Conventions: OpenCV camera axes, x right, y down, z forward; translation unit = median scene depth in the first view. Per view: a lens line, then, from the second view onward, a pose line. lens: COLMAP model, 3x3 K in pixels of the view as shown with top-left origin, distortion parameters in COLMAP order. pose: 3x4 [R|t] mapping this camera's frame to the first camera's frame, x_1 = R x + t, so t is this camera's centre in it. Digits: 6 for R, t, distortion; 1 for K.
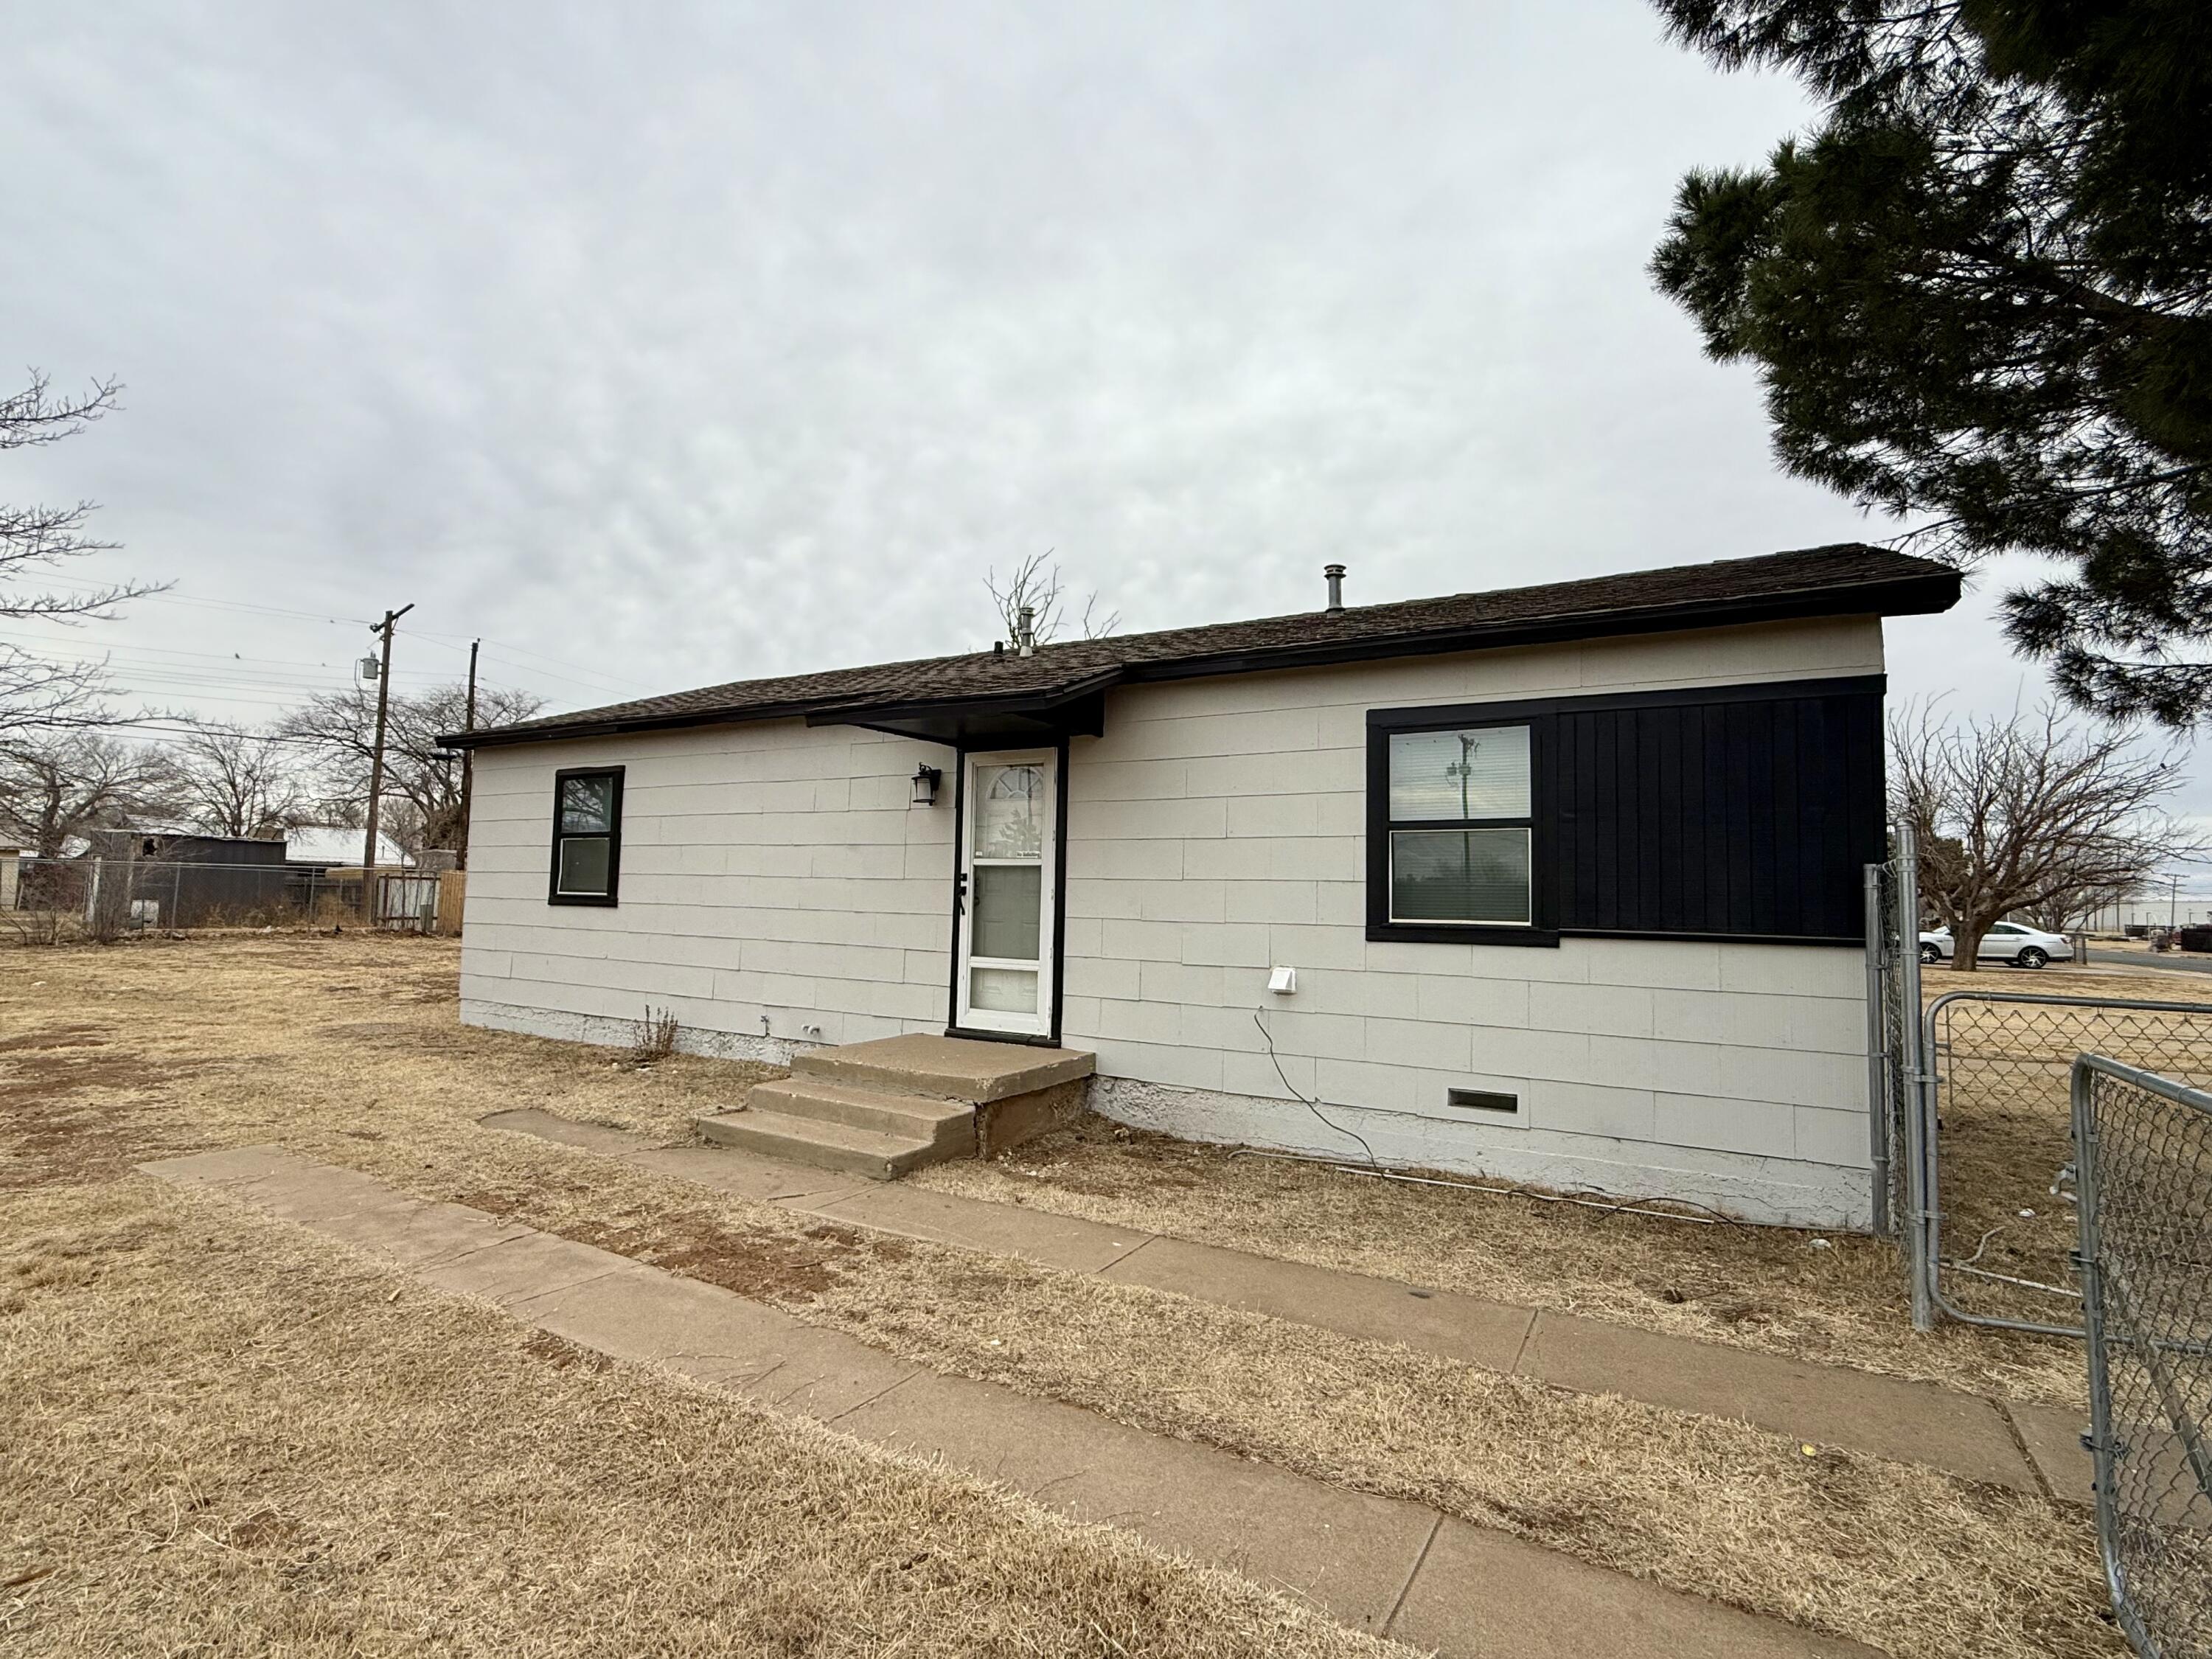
lens RADIAL K [[1043.0, 0, 1110.4], [0, 1043.0, 831.4], [0, 0, 1]] dist [0.029628, 0.000650]
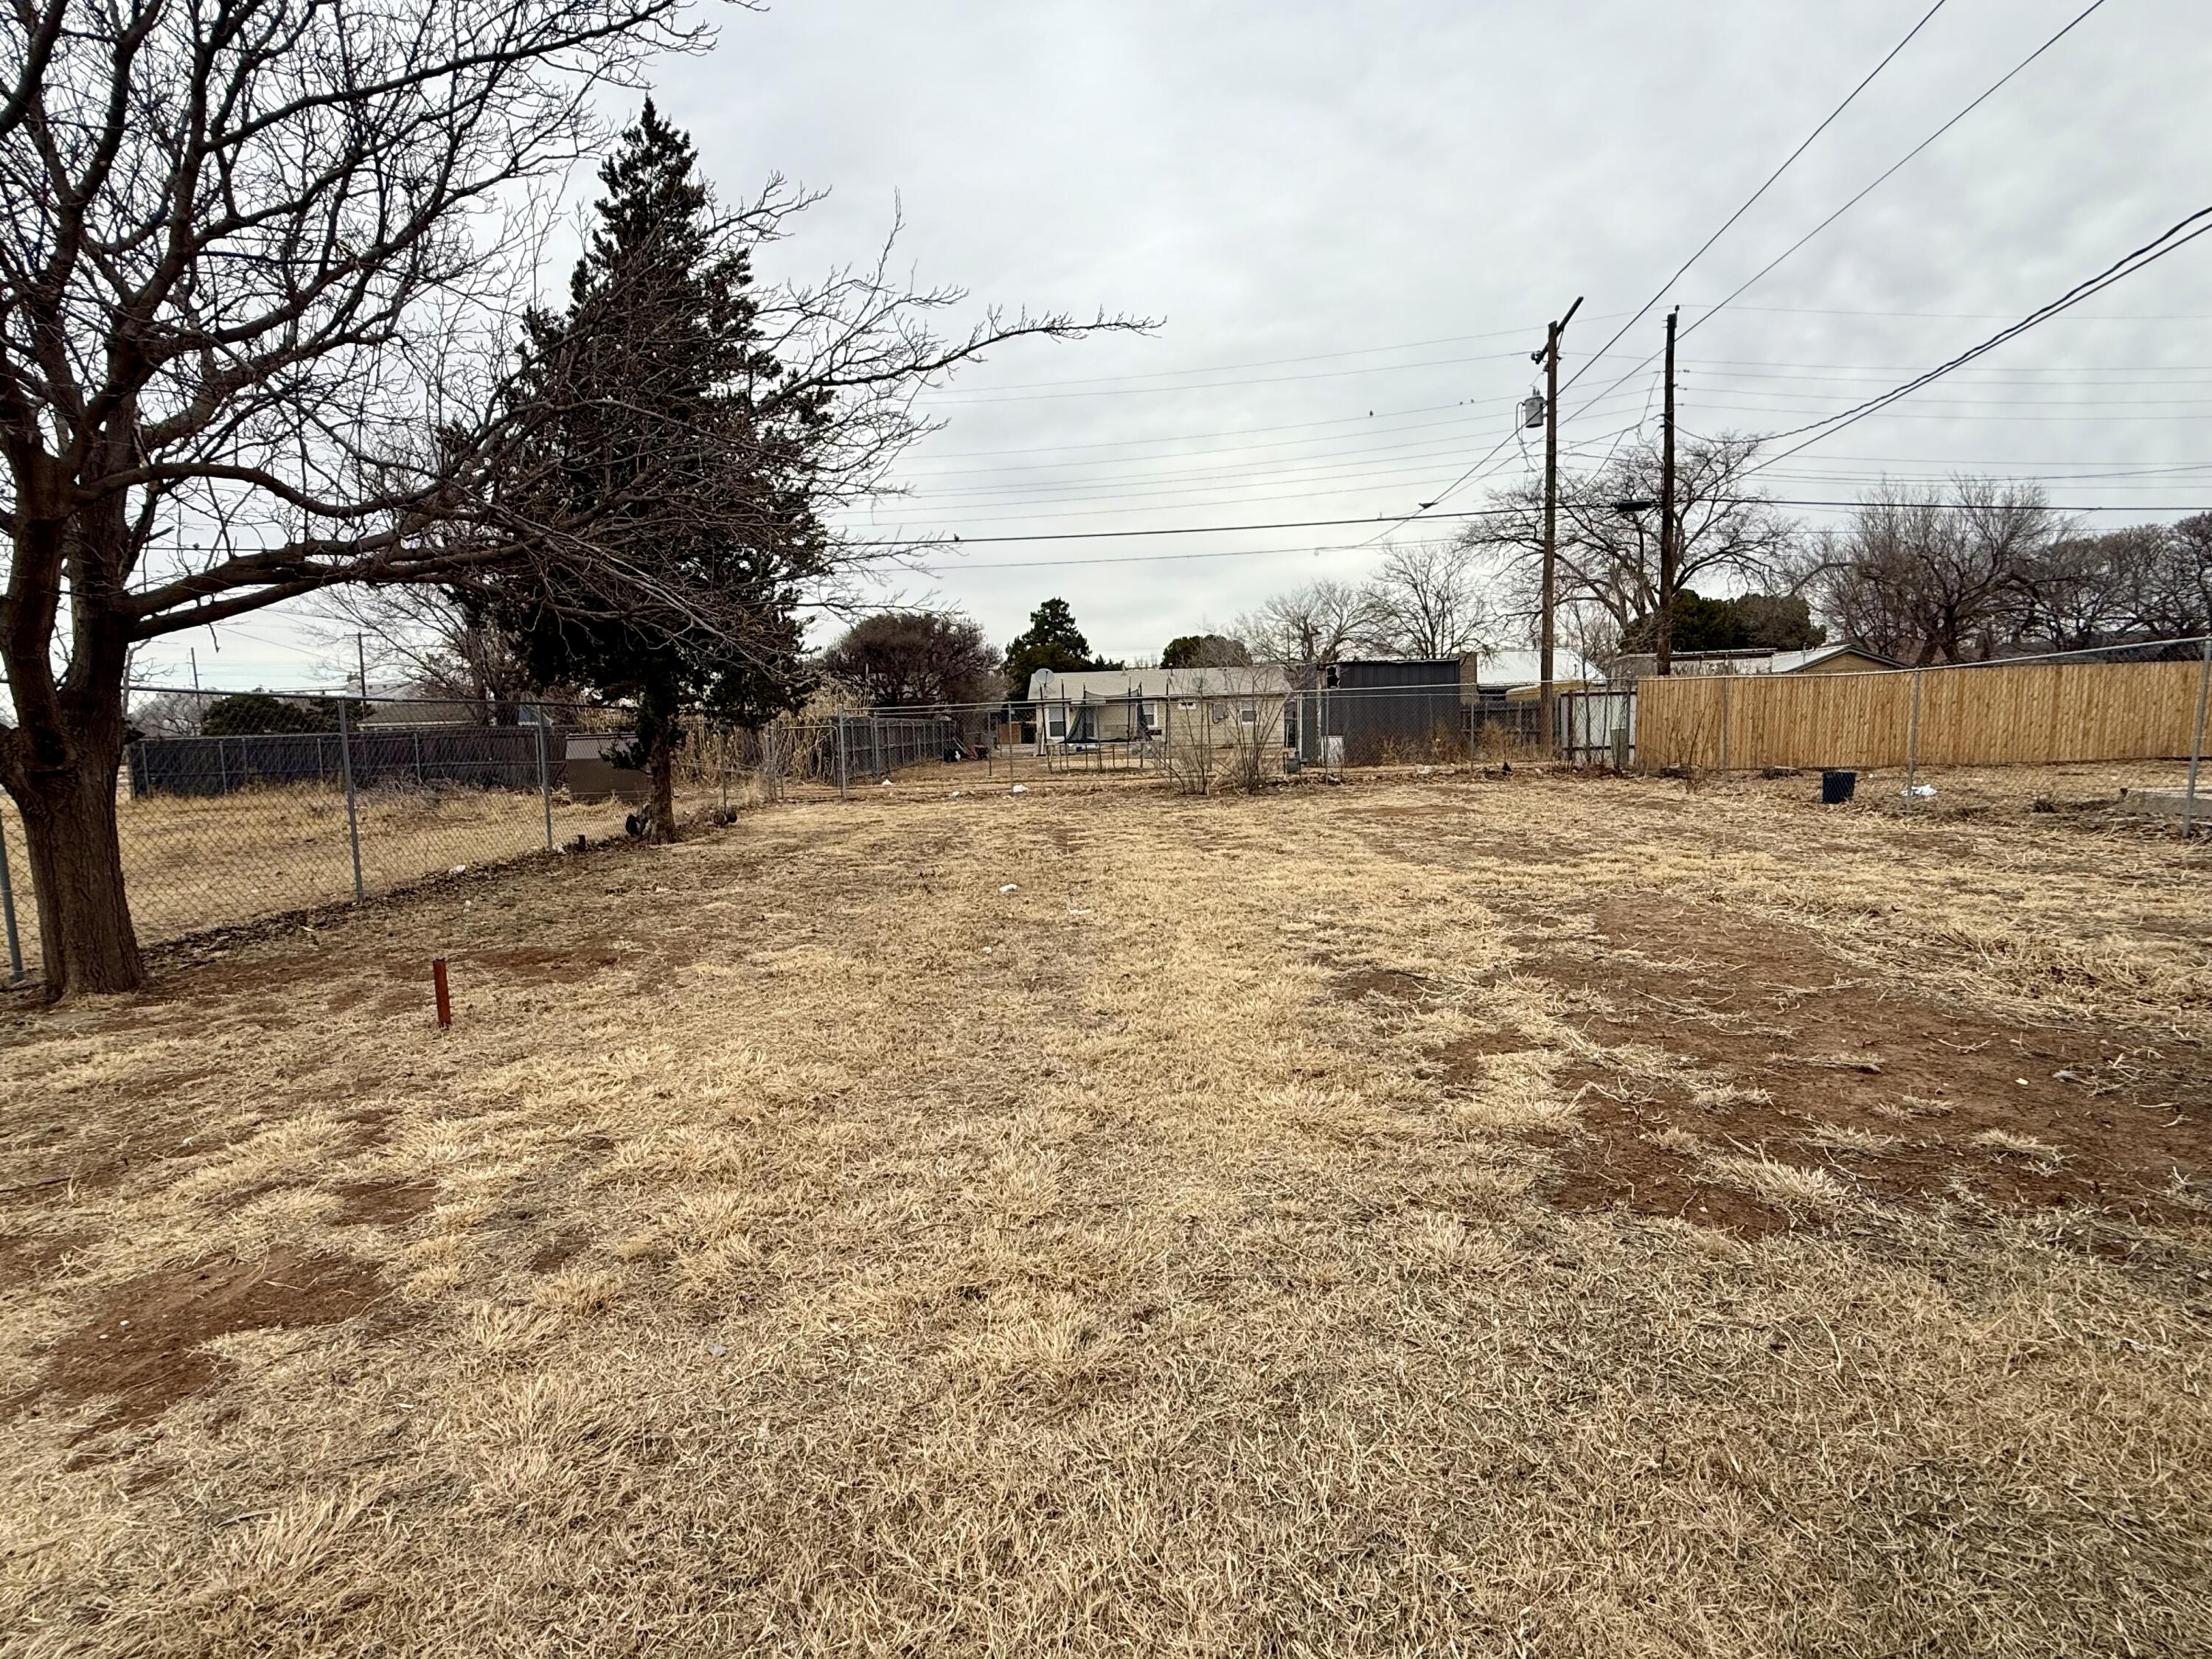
lens RADIAL K [[1043.0, 0, 1109.8], [0, 1043.0, 819.6], [0, 0, 1]] dist [0.029628, 0.000650]
pose [[0.504439, 0.034863, -0.862743, -0.184015], [0.096988, 0.990573, 0.096737, 0.023890], [0.857983, -0.132473, 0.496302, 0.310369]]
